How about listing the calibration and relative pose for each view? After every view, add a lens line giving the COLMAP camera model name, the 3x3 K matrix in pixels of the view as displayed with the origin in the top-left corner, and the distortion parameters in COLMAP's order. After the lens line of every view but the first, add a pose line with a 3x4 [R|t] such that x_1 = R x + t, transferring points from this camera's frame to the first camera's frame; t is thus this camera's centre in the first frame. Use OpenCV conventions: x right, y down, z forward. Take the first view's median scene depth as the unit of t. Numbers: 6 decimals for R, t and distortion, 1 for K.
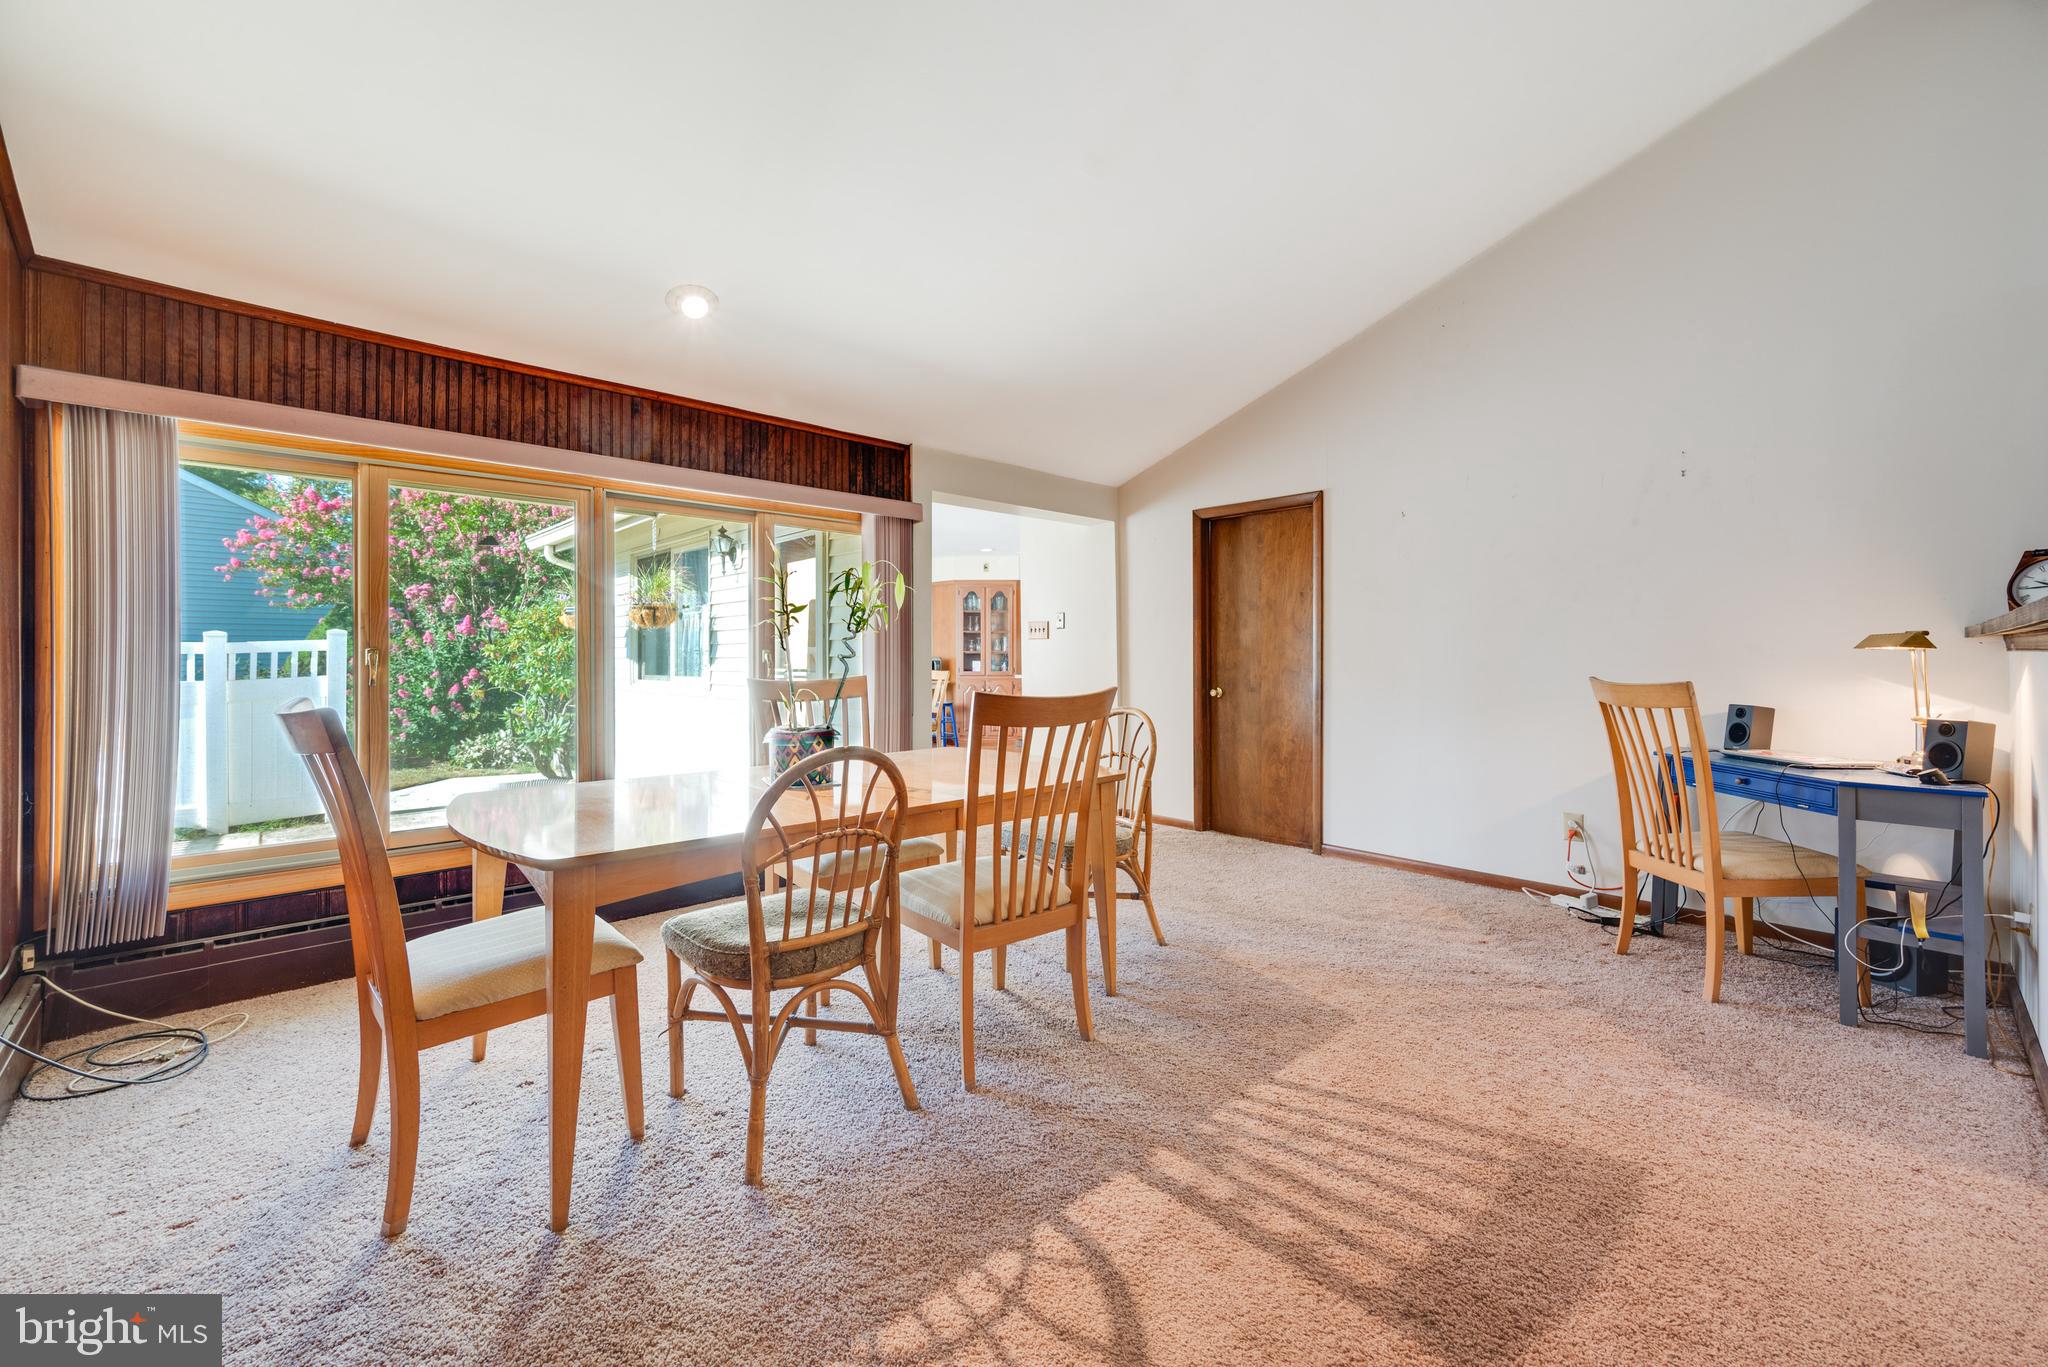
lens RADIAL K [[827.6, 0, 1035.9], [0, 827.6, 655.5], [0, 0, 1]] dist [-0.002657, -0.000338]
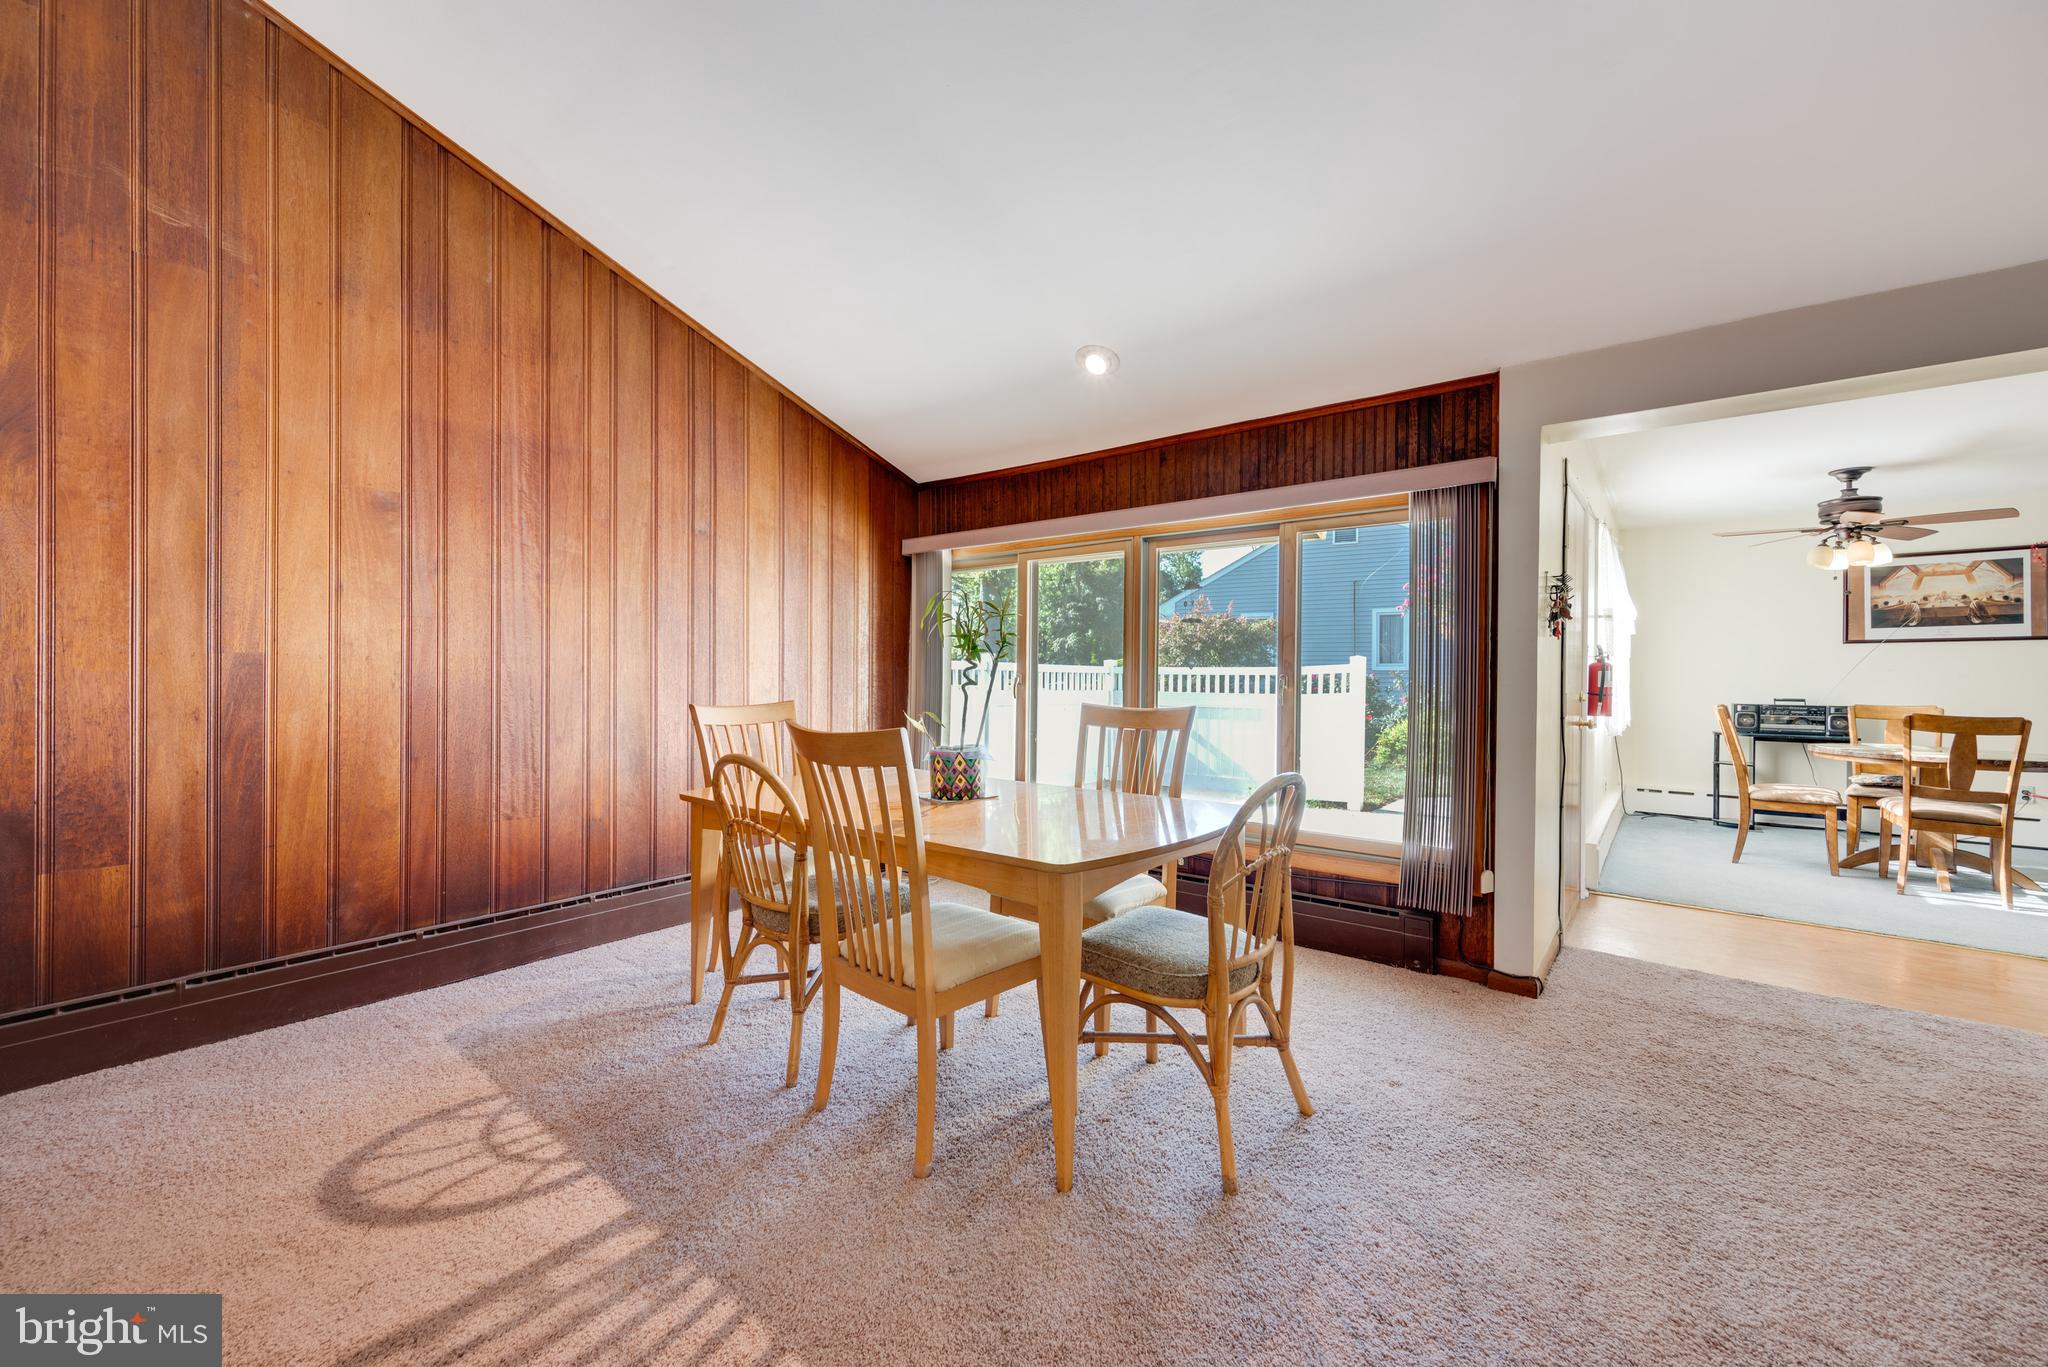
lens RADIAL K [[827.6, 0, 1033.6], [0, 827.6, 674.9], [0, 0, 1]] dist [-0.002657, -0.000338]
pose [[0.128151, 0.004482, -0.991745, 0.597227], [-0.003952, 0.999984, 0.004009, -0.012528], [0.991747, 0.003406, 0.128167, 0.699954]]
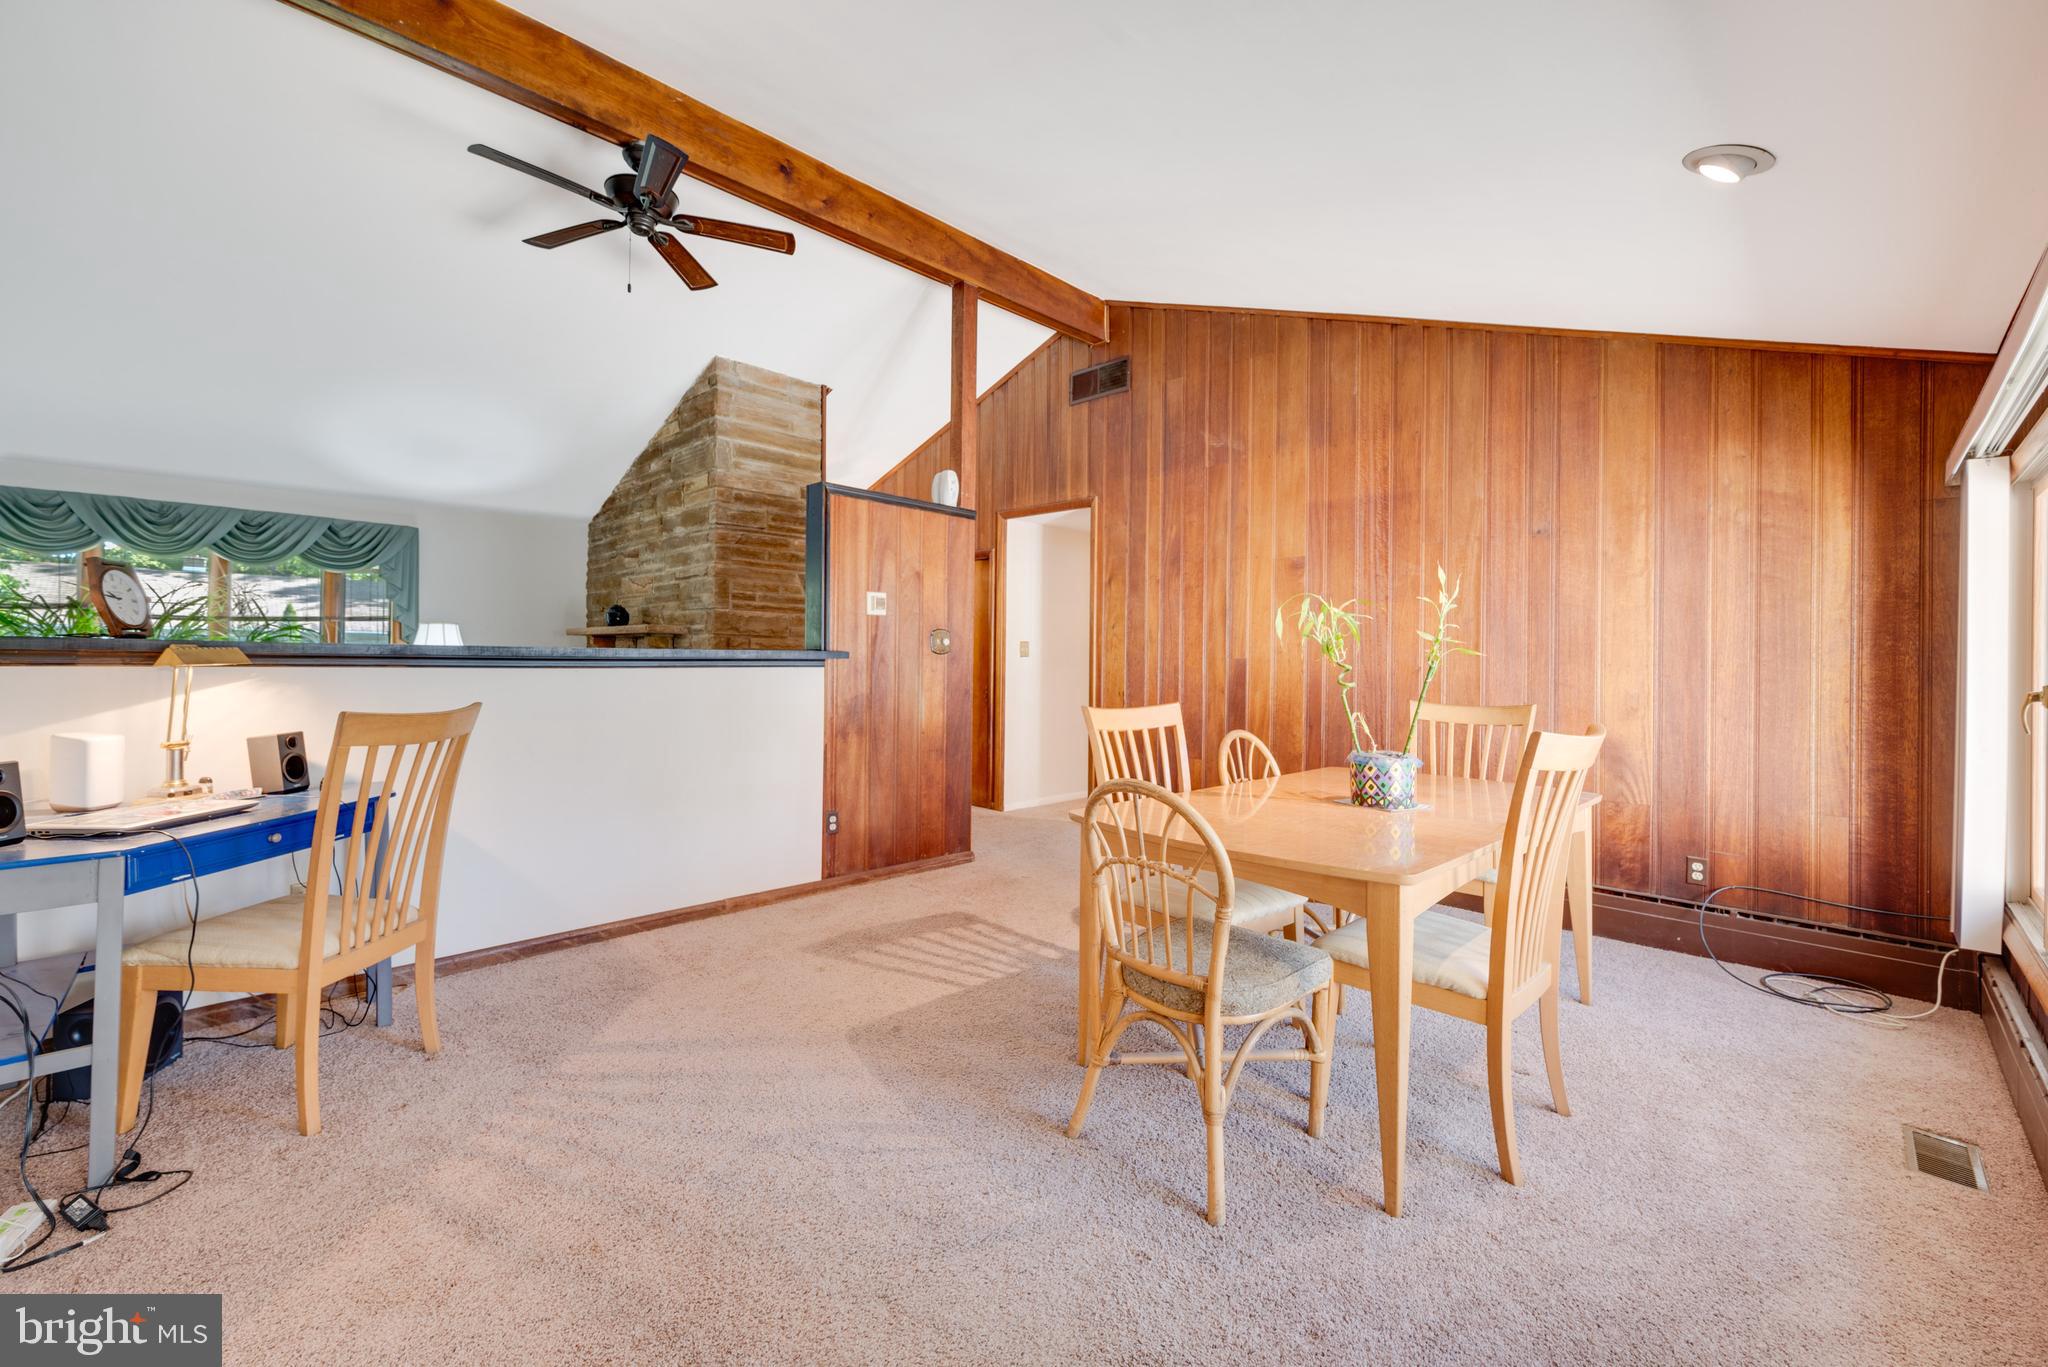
lens RADIAL K [[827.6, 0, 1033.8], [0, 827.6, 662.6], [0, 0, 1]] dist [-0.002657, -0.000338]
pose [[-0.999878, -0.011789, -0.010216, 0.120361], [-0.011820, 0.999926, 0.002904, -0.020357], [0.010181, 0.003025, -0.999944, 1.496697]]
